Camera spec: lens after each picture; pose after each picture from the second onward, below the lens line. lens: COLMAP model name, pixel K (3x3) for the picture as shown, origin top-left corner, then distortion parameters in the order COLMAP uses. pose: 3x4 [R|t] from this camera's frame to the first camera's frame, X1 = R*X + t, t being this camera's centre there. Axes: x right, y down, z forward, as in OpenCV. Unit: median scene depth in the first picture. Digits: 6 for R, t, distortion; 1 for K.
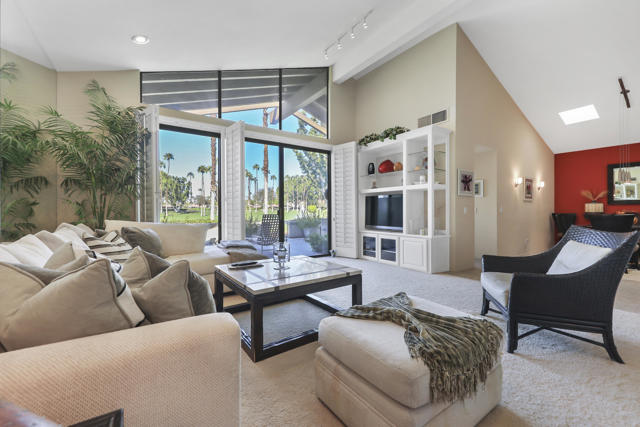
lens RADIAL K [[274.3, 0, 323.6], [0, 274.3, 212.3], [0, 0, 1]] dist [-0.000127, -0.000041]
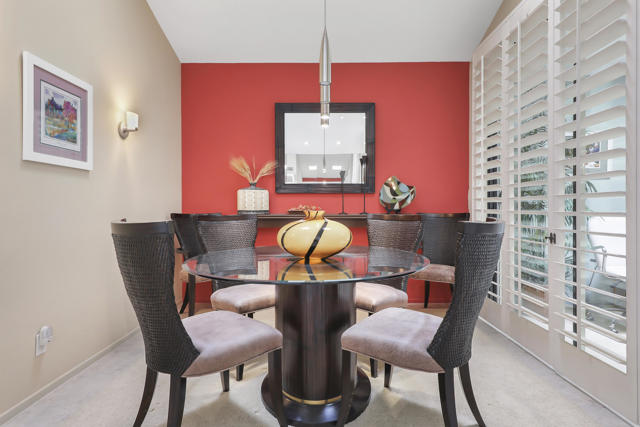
lens RADIAL K [[377.6, 0, 319.3], [0, 377.6, 212.5], [0, 0, 1]] dist [-0.019176, -0.001671]
pose [[0.596596, 0.002279, 0.802538, 0.582179], [0.002601, 0.999985, -0.004773, 0.005611], [-0.802537, 0.004935, 0.596581, 0.573873]]
